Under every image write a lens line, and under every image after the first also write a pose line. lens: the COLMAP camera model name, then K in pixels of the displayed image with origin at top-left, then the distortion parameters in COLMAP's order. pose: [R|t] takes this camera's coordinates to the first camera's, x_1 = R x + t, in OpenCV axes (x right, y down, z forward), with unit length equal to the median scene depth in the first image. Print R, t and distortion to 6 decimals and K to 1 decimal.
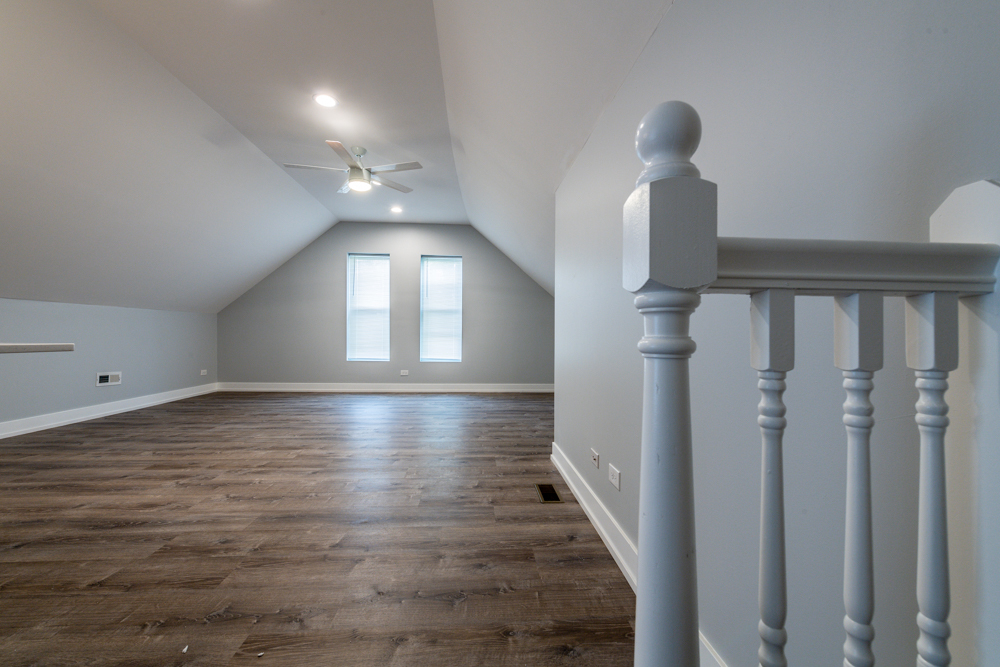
lens RADIAL K [[394.2, 0, 500.1], [0, 394.2, 344.0], [0, 0, 1]] dist [0.021331, -0.006305]
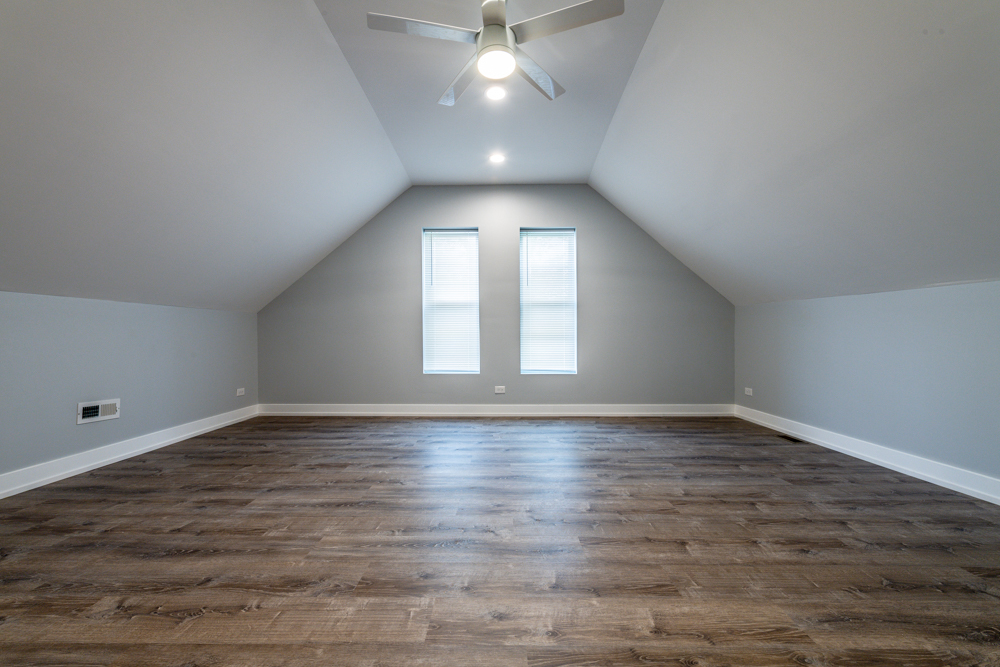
lens RADIAL K [[394.2, 0, 500.1], [0, 394.2, 344.0], [0, 0, 1]] dist [0.021331, -0.006305]
pose [[0.997073, -0.012937, -0.075348, -0.194751], [0.012683, 0.999912, -0.003846, -0.008442], [0.075392, 0.002879, 0.997150, 0.283175]]
